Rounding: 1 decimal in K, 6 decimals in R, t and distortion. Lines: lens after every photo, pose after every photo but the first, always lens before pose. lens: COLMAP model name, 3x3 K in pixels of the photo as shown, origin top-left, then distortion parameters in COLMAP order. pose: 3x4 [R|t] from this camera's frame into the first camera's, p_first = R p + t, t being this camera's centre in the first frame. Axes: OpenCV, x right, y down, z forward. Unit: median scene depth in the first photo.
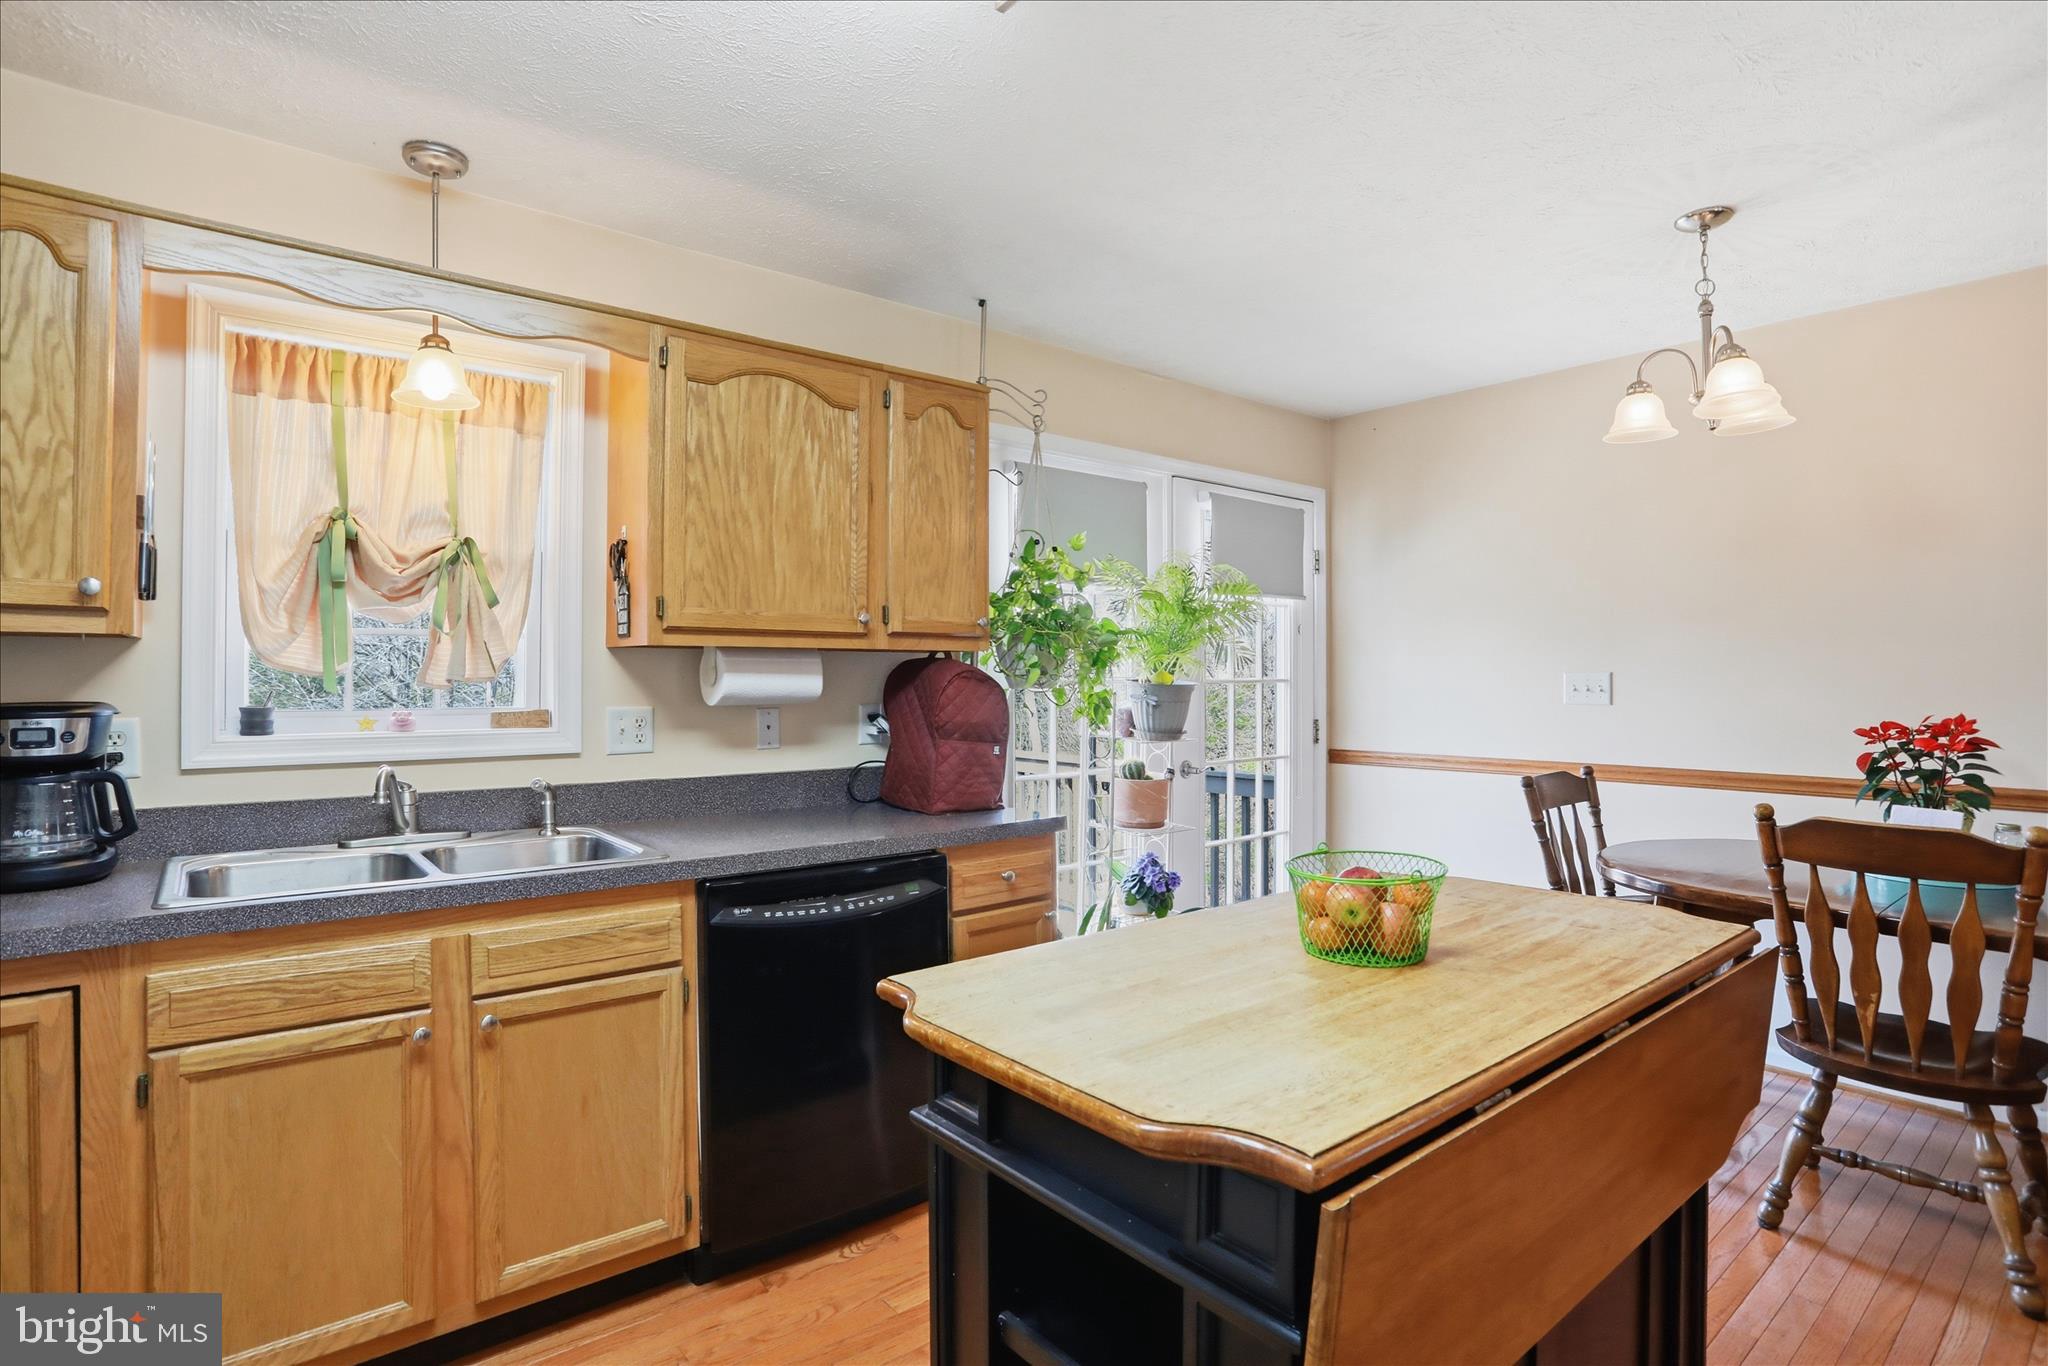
lens RADIAL K [[1025.6, 0, 1021.2], [0, 1025.6, 668.5], [0, 0, 1]] dist [-0.078491, 0.037433]
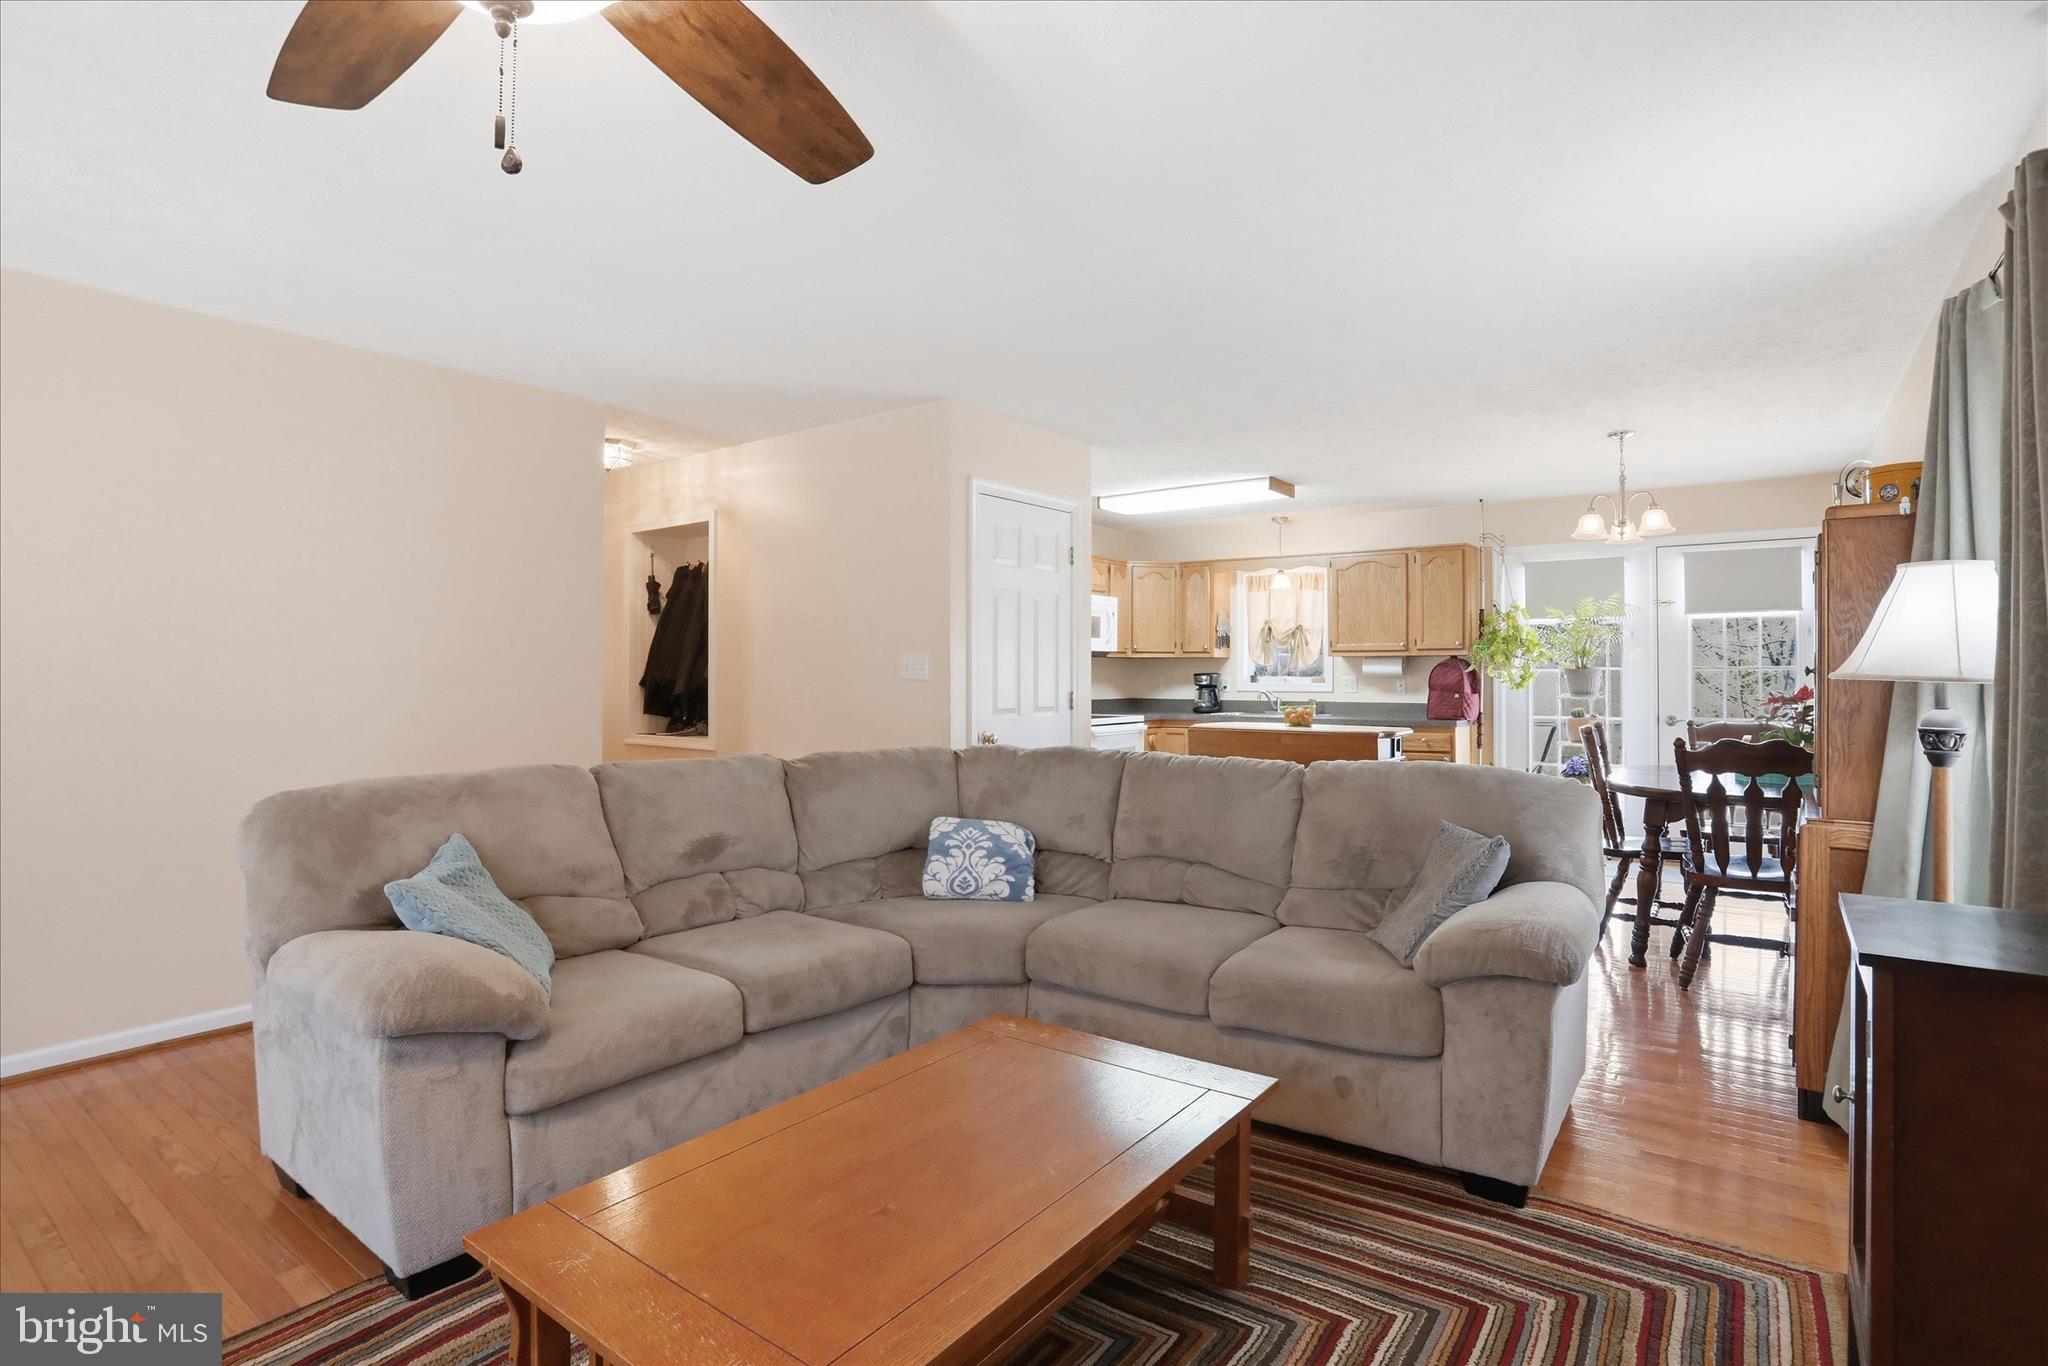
lens RADIAL K [[1025.6, 0, 1021.2], [0, 1025.6, 668.5], [0, 0, 1]] dist [-0.078491, 0.037433]
pose [[0.248450, -0.005617, -0.968629, 2.381672], [0.007819, 0.999962, -0.003793, 0.018396], [0.968613, -0.006632, 0.248484, -0.699101]]
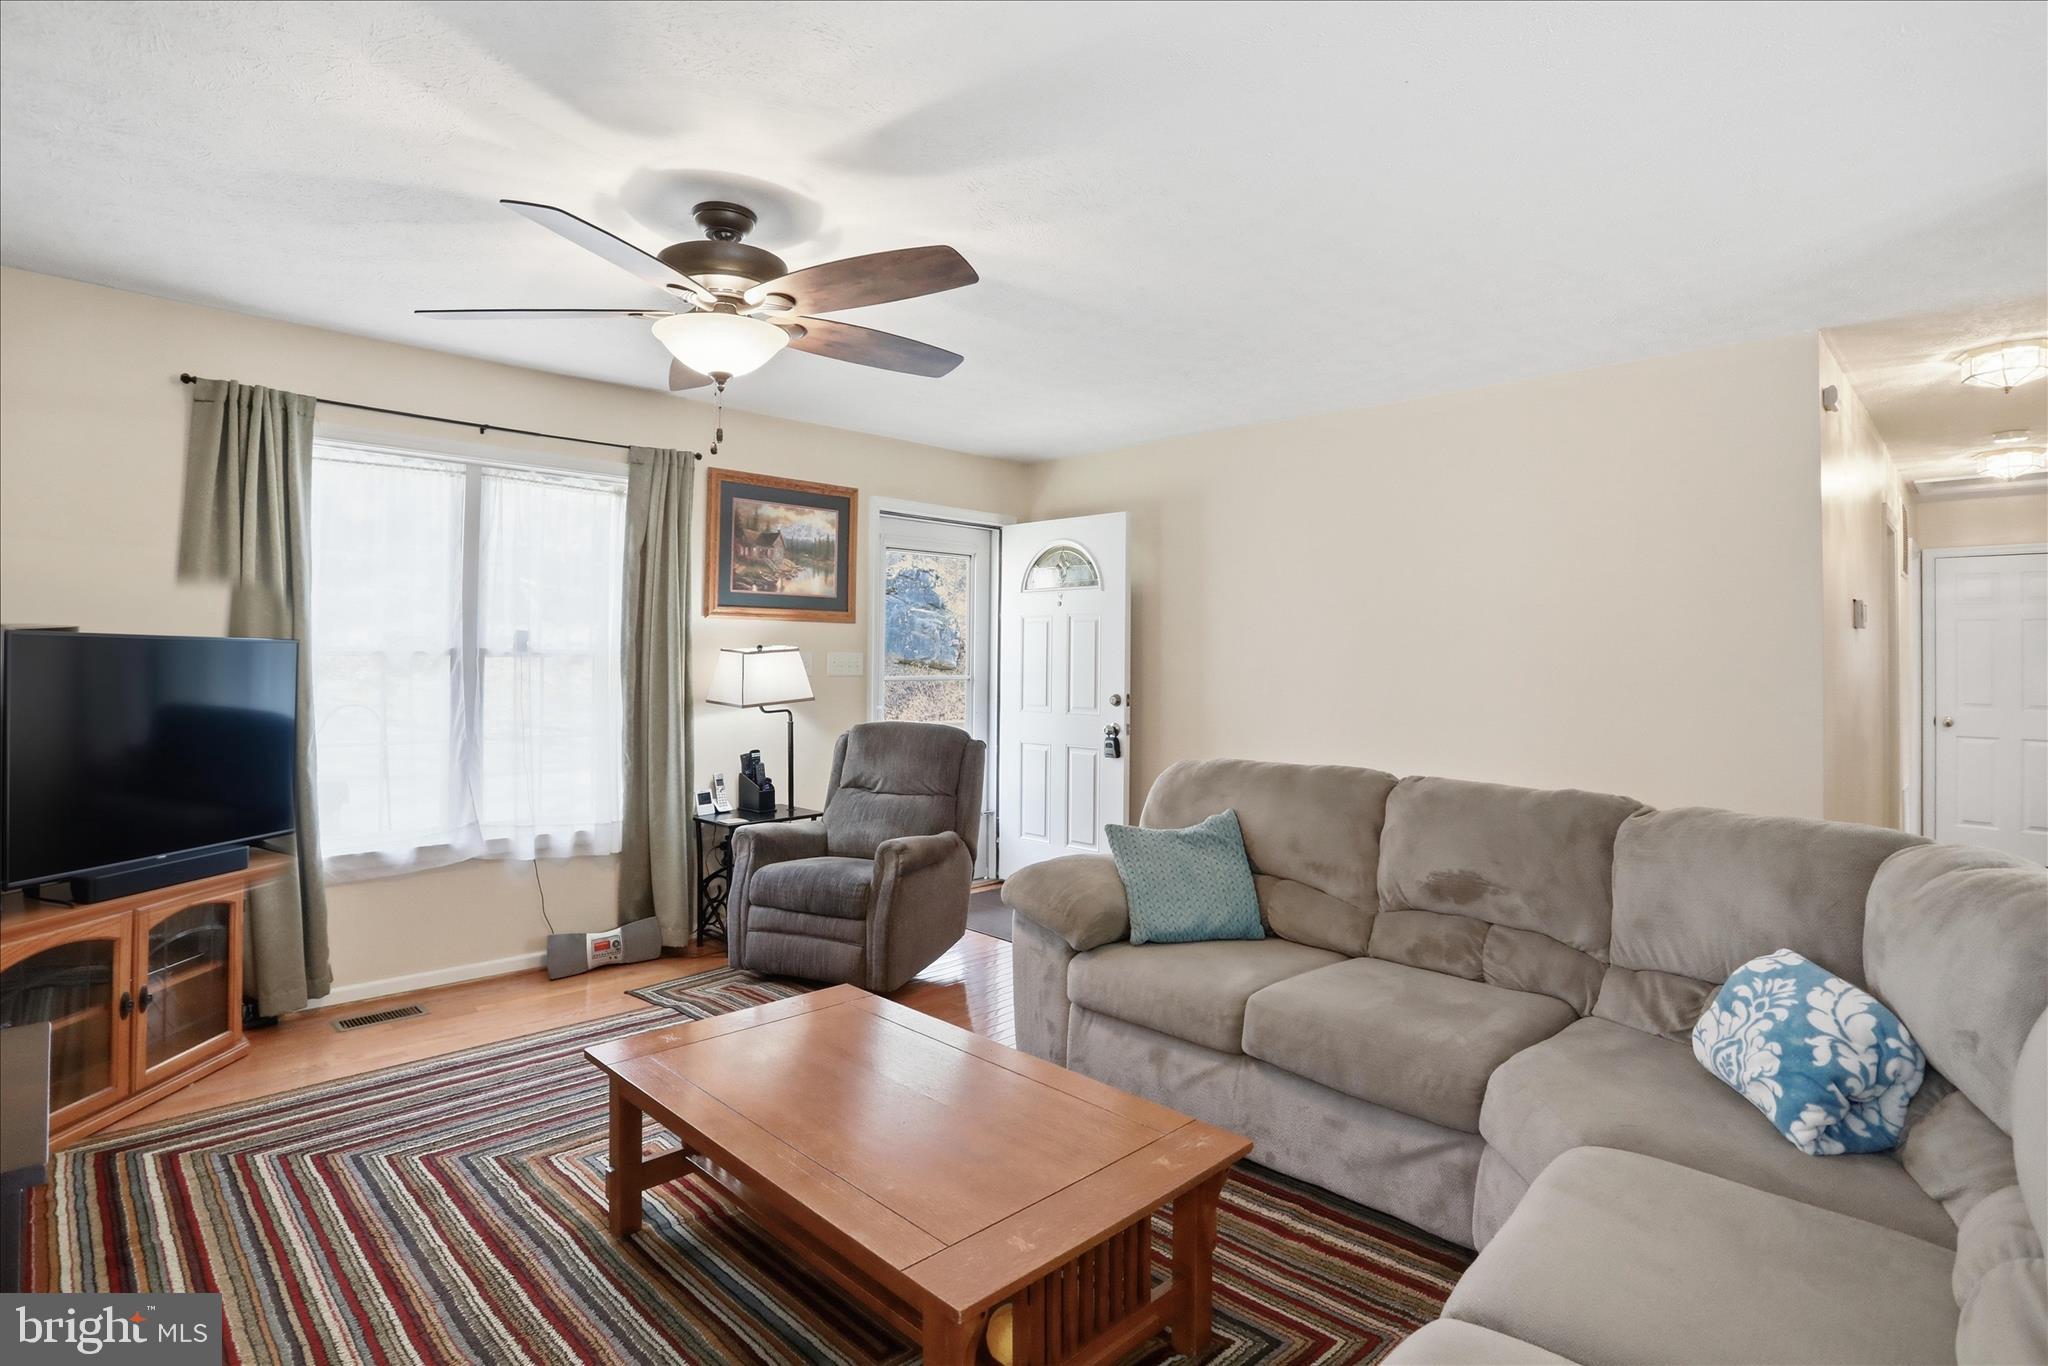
lens RADIAL K [[1025.6, 0, 1021.2], [0, 1025.6, 668.5], [0, 0, 1]] dist [-0.078491, 0.037433]
pose [[-0.994926, -0.006695, -0.100384, 1.639391], [-0.006385, 0.999974, -0.003413, 0.005088], [0.100404, -0.002754, -0.994943, 0.269980]]
